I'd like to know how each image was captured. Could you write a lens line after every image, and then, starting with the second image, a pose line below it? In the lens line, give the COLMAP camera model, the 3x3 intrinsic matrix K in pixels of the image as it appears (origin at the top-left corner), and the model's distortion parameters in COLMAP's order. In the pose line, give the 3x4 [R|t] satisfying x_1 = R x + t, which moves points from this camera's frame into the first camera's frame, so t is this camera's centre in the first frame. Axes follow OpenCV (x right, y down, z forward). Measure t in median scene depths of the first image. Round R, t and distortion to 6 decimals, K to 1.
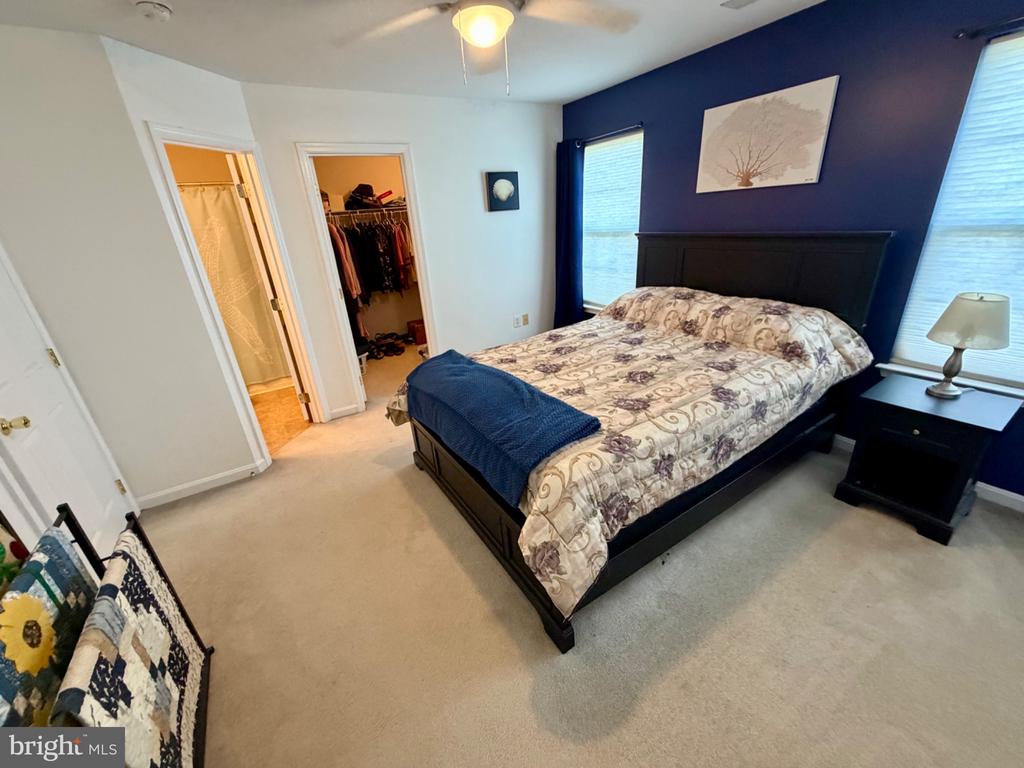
lens RADIAL K [[407.7, 0, 507.2], [0, 407.7, 384.5], [0, 0, 1]] dist [0.000019, 0.000003]
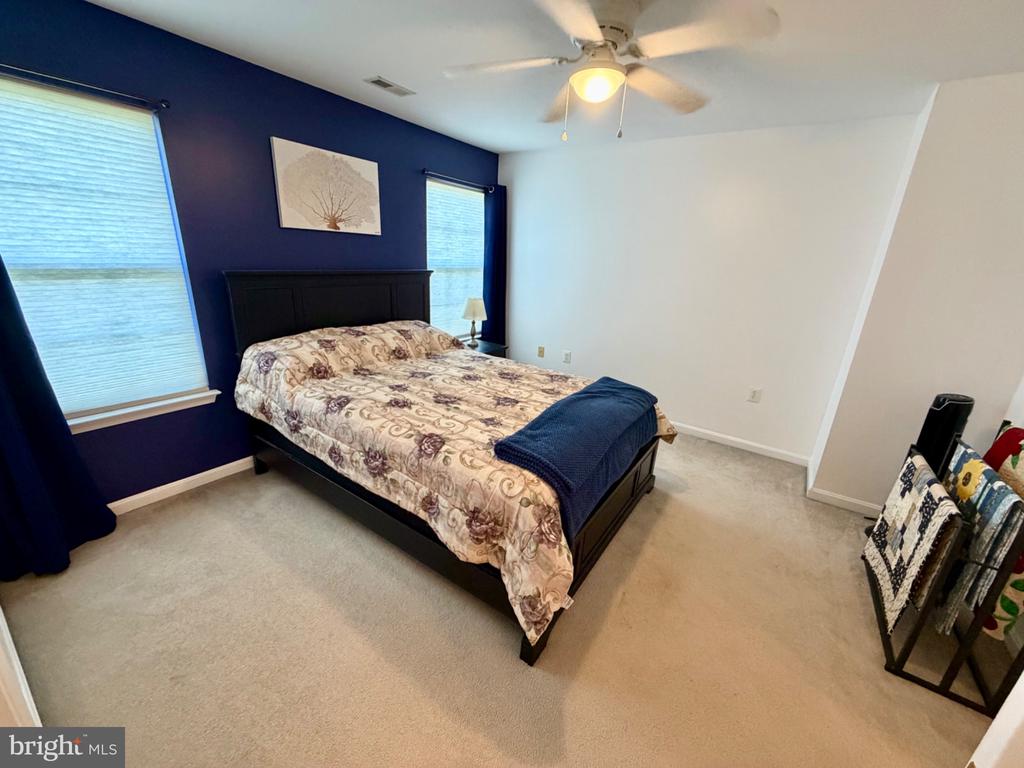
lens RADIAL K [[407.7, 0, 507.2], [0, 407.7, 384.5], [0, 0, 1]] dist [0.000019, 0.000003]
pose [[-0.392403, -0.233713, 0.889606, -0.704166], [0.335657, 0.864094, 0.375068, -0.409681], [-0.856361, 0.445780, -0.260626, 1.151690]]
